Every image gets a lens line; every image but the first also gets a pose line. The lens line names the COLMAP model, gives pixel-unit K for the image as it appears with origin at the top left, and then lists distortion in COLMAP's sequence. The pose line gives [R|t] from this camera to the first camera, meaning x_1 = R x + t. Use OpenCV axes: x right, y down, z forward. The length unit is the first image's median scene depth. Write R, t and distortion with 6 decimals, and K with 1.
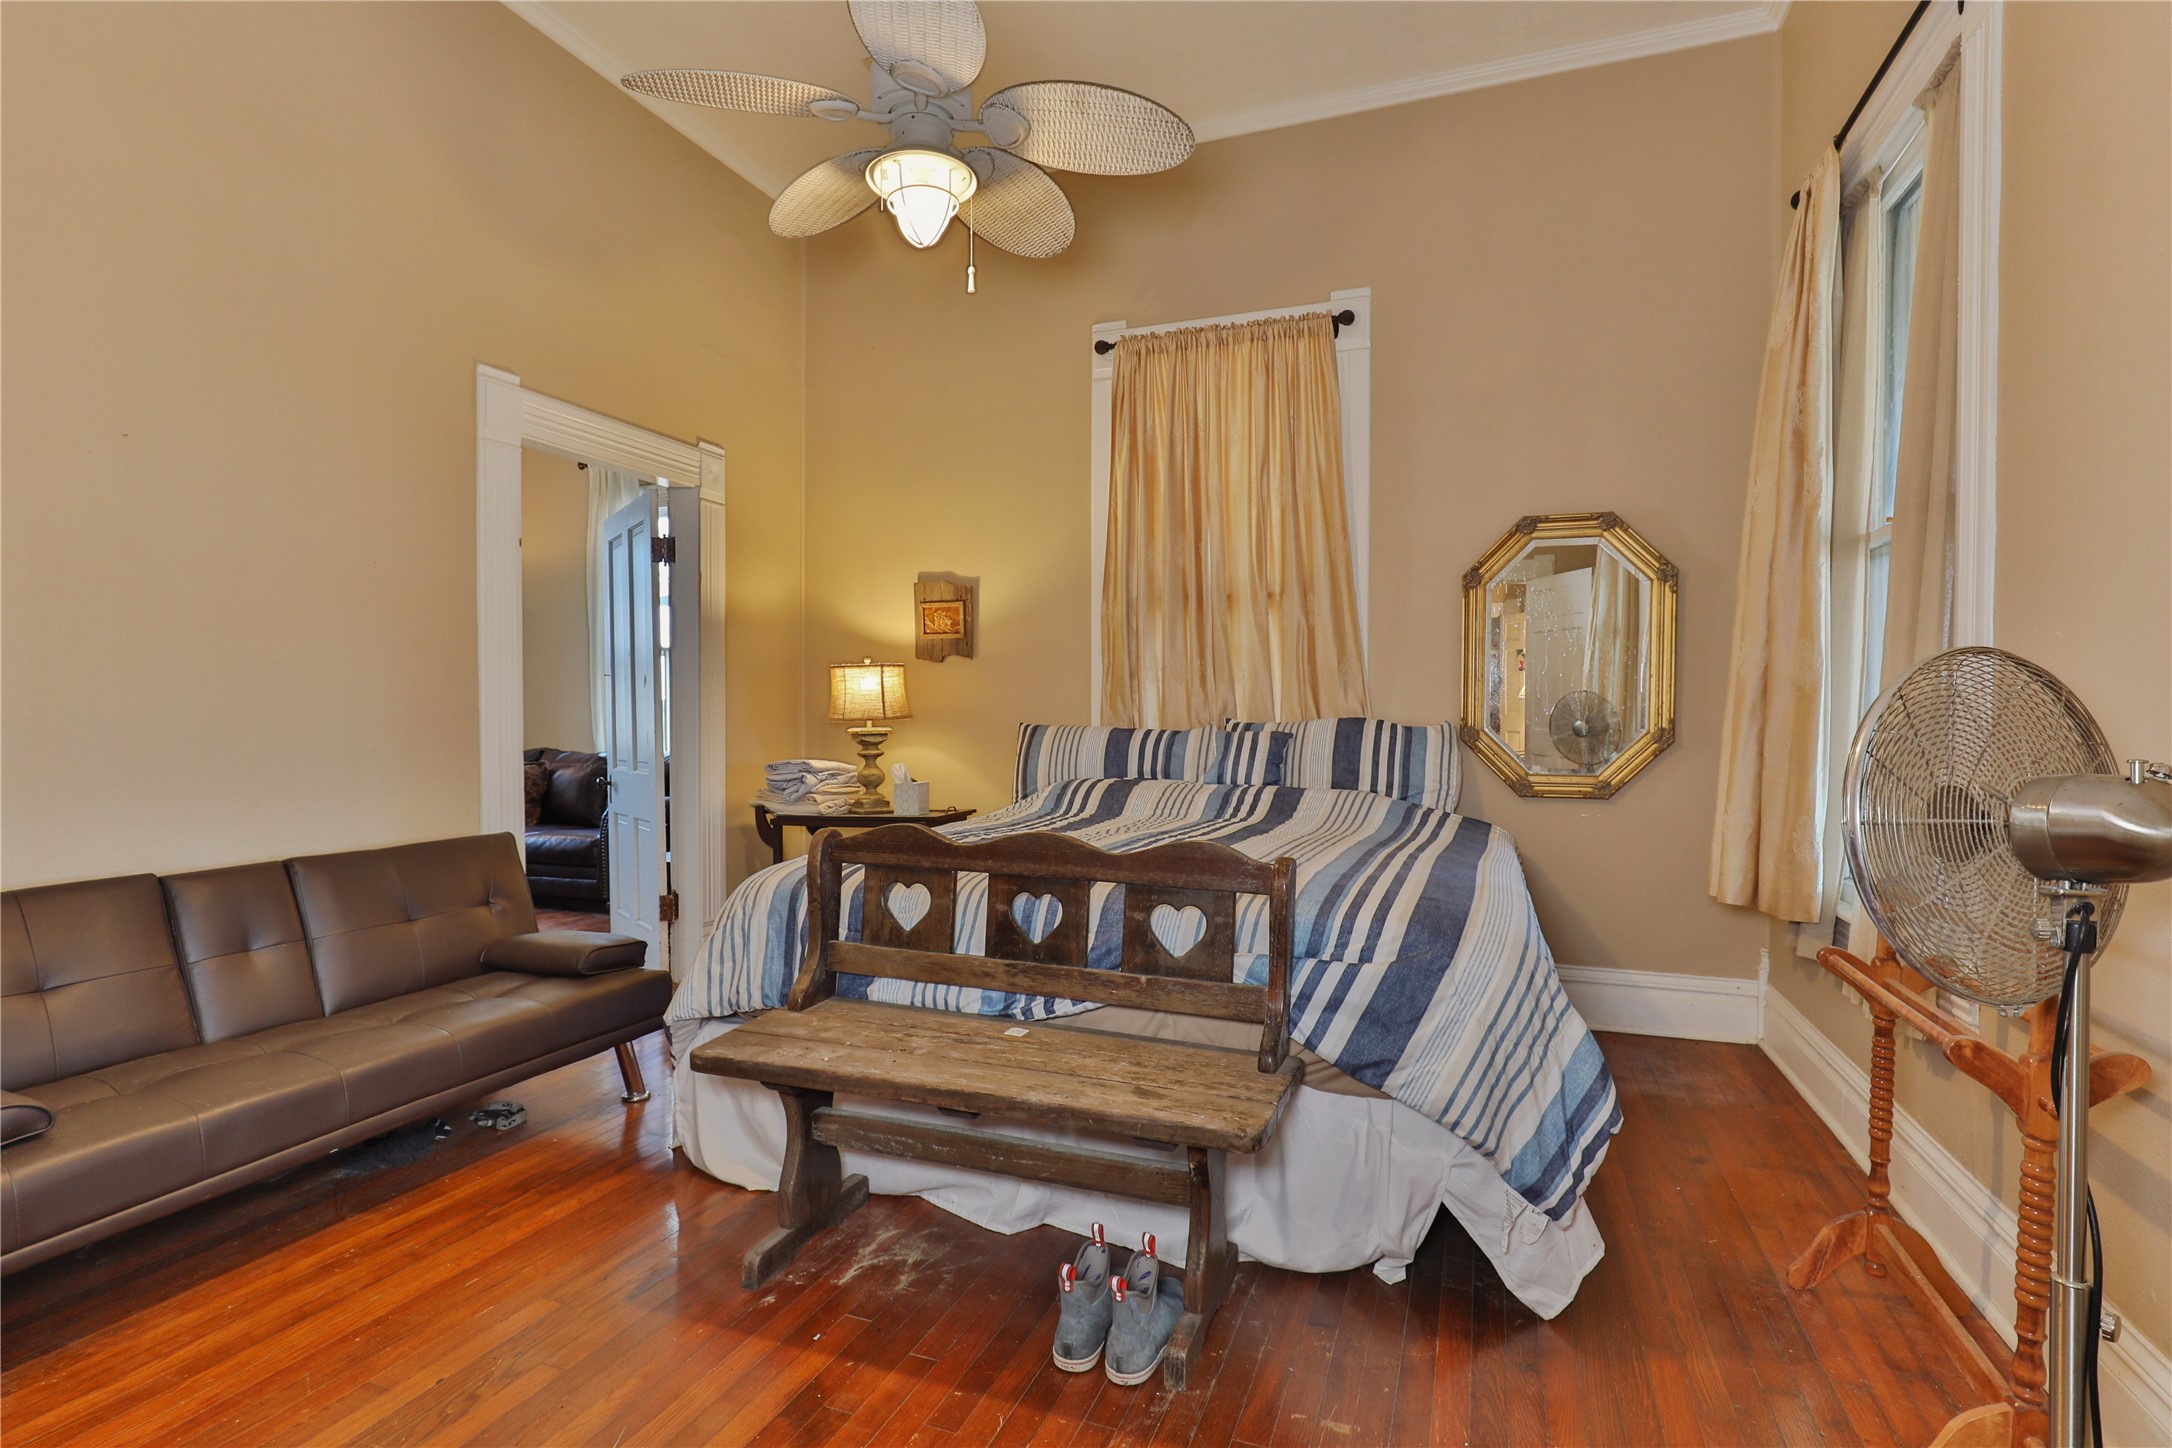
lens RADIAL K [[1050.9, 0, 1085.8], [0, 1050.9, 738.0], [0, 0, 1]] dist [-0.011883, 0.002943]
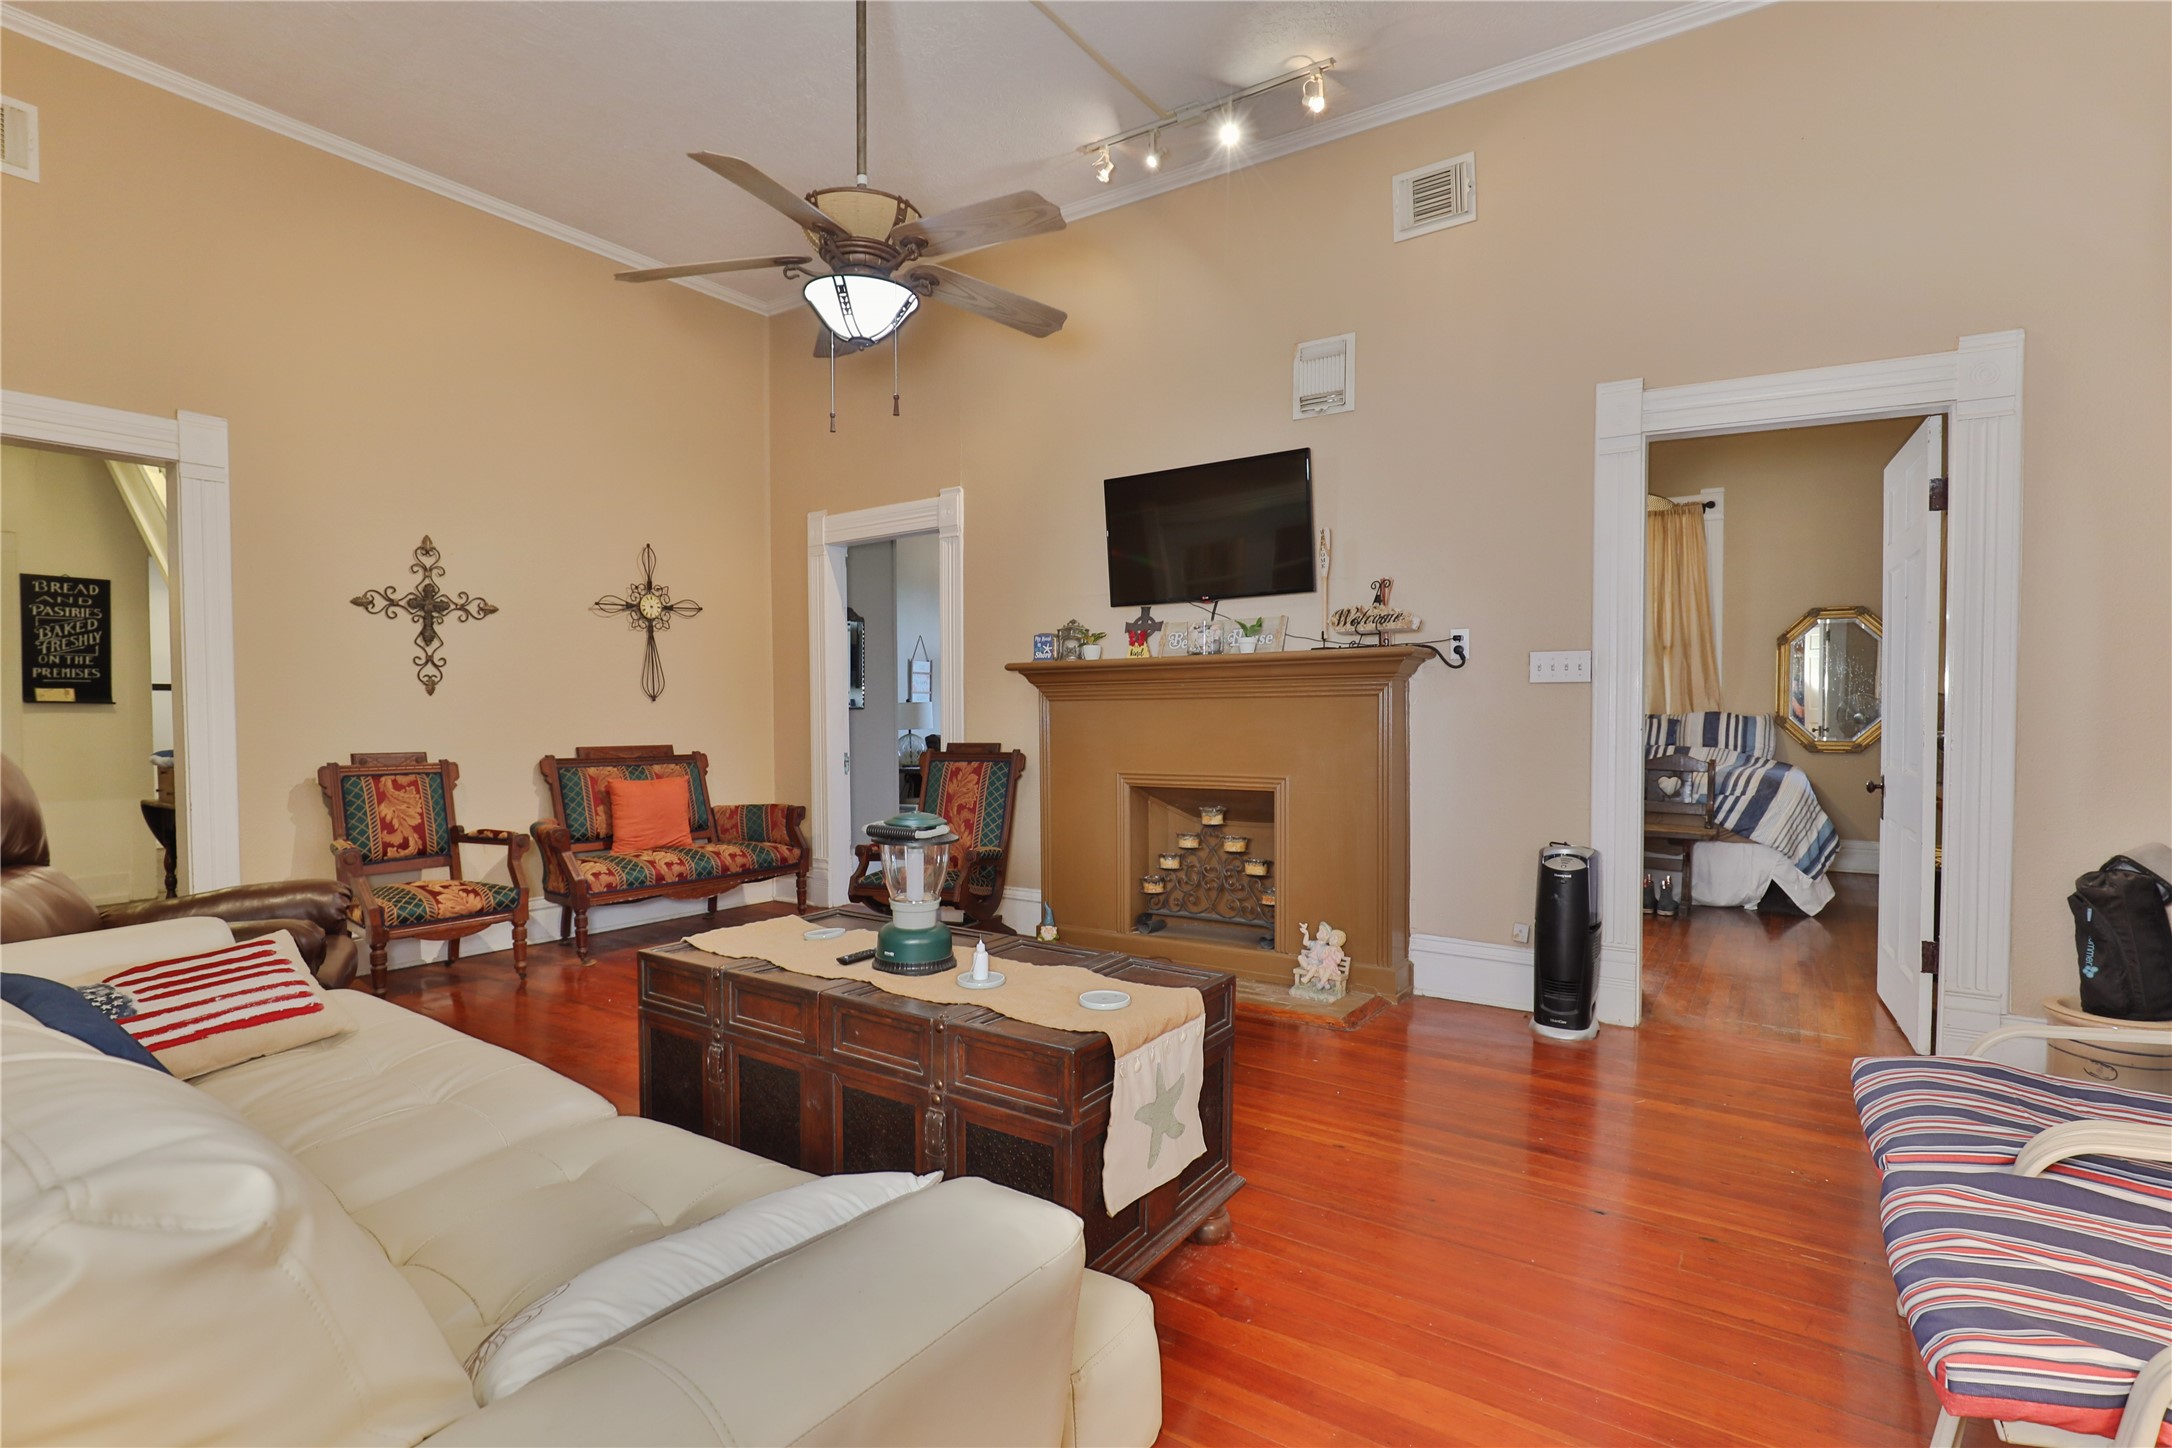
lens RADIAL K [[1050.9, 0, 1097.7], [0, 1050.9, 736.0], [0, 0, 1]] dist [-0.011883, 0.002943]
pose [[0.975394, 0.002886, -0.220452, -0.819463], [-0.002129, 0.999991, 0.003671, 0.040894], [0.220460, -0.003111, 0.975391, -2.171665]]
